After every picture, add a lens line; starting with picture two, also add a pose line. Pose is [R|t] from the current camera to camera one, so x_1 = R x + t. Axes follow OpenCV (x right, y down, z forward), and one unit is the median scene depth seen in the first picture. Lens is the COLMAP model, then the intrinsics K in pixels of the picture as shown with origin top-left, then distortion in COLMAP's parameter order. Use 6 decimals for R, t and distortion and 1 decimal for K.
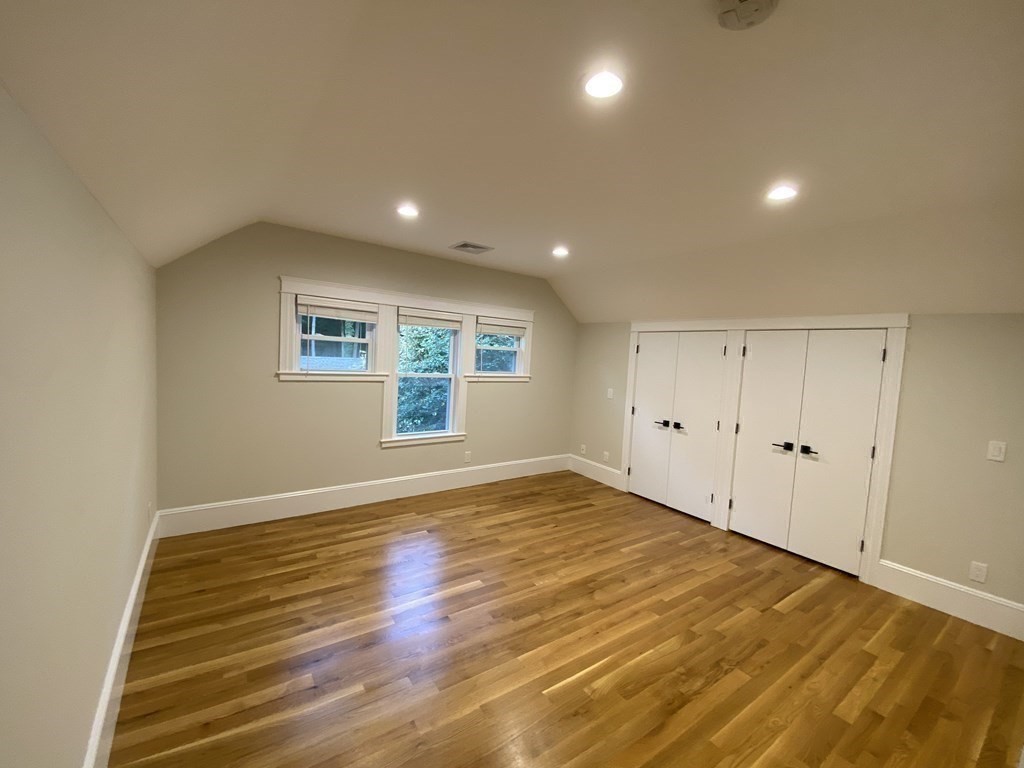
lens RADIAL K [[415.1, 0, 511.6], [0, 415.1, 380.9], [0, 0, 1]] dist [0.043463, -0.031615]
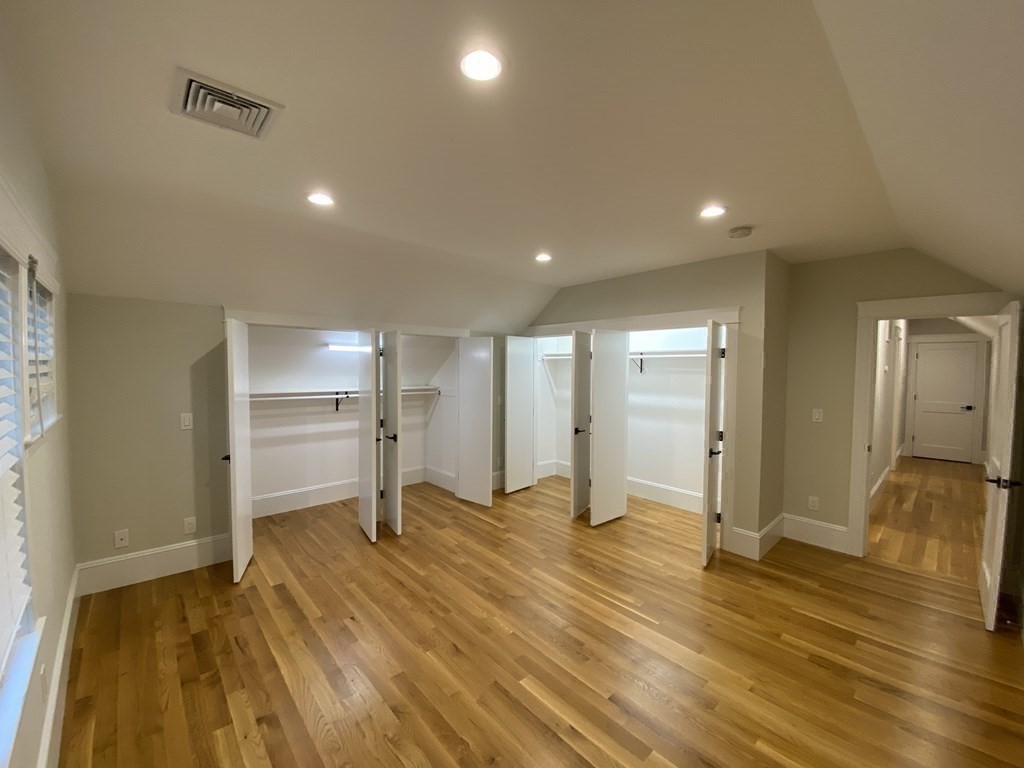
lens RADIAL K [[417.1, 0, 515.9], [0, 417.1, 372.5], [0, 0, 1]] dist [0.027724, -0.015457]
pose [[-0.137072, -0.076468, 0.987605, -0.572329], [0.045483, 0.995478, 0.083391, -0.090070], [-0.989516, 0.056350, -0.132975, 0.811631]]
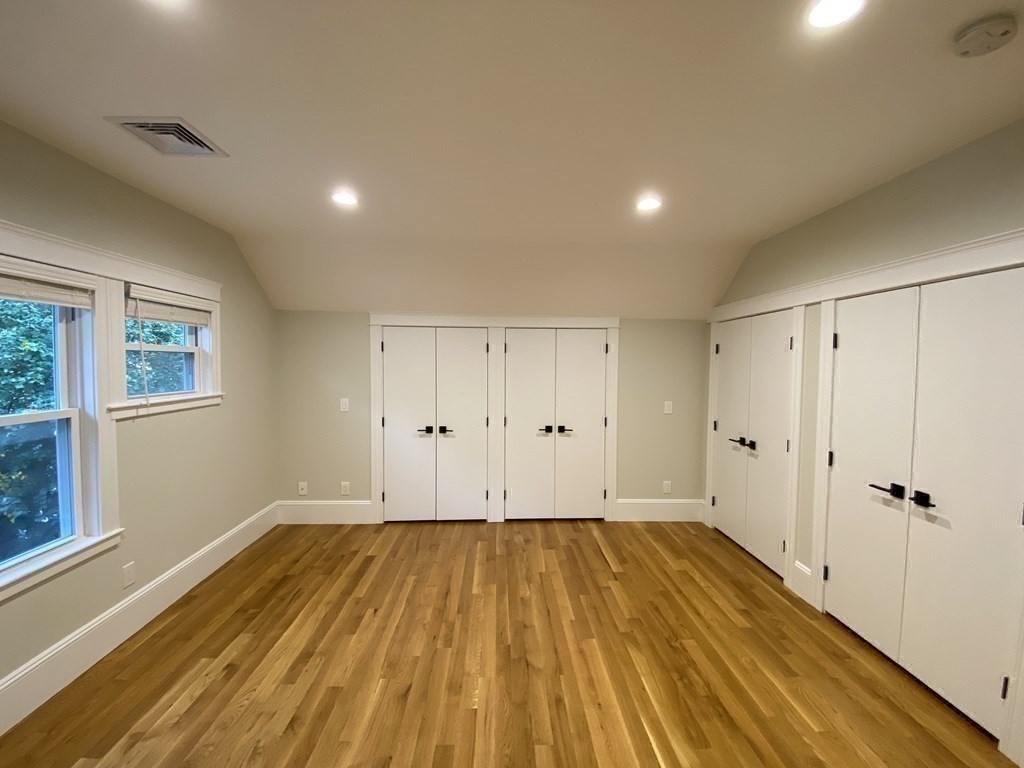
lens RADIAL K [[415.1, 0, 511.6], [0, 415.1, 380.9], [0, 0, 1]] dist [0.043463, -0.031615]
pose [[0.536218, -0.085325, 0.839756, -0.317775], [0.075415, 0.995742, 0.053019, -0.041408], [-0.840704, 0.034900, 0.540370, 0.435879]]
